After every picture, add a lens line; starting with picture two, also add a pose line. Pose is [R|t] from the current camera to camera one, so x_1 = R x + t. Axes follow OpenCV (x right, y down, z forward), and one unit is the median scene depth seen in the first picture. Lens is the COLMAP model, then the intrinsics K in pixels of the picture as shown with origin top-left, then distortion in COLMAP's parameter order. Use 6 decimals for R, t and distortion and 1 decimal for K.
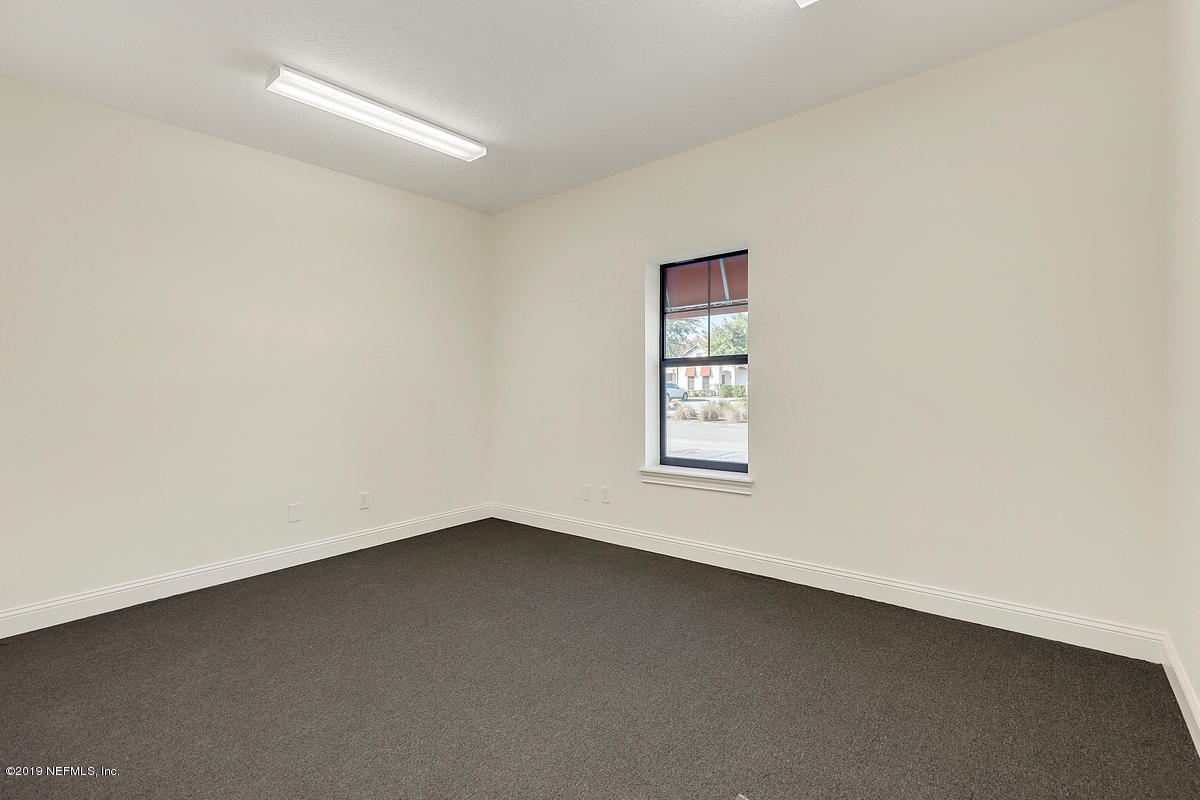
lens RADIAL K [[558.1, 0, 600.0], [0, 558.1, 400.0], [0, 0, 1]] dist [0.000419, 0.000217]
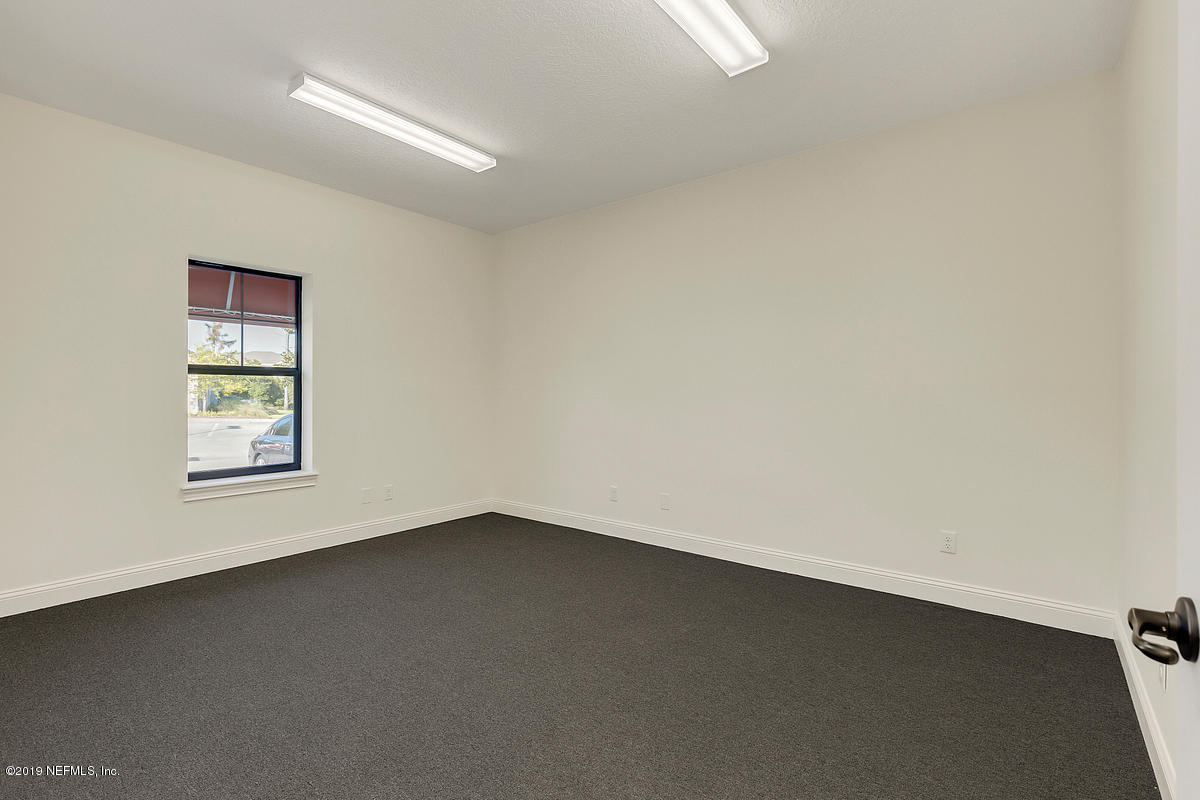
lens RADIAL K [[541.4, 0, 600.0], [0, 541.4, 400.0], [0, 0, 1]] dist [0.009967, 0.000054]
pose [[0.996254, 0.004272, 0.086366, -0.121980], [-0.005997, 0.999787, 0.019726, -0.033604], [-0.086264, -0.020170, 0.996068, -0.036171]]
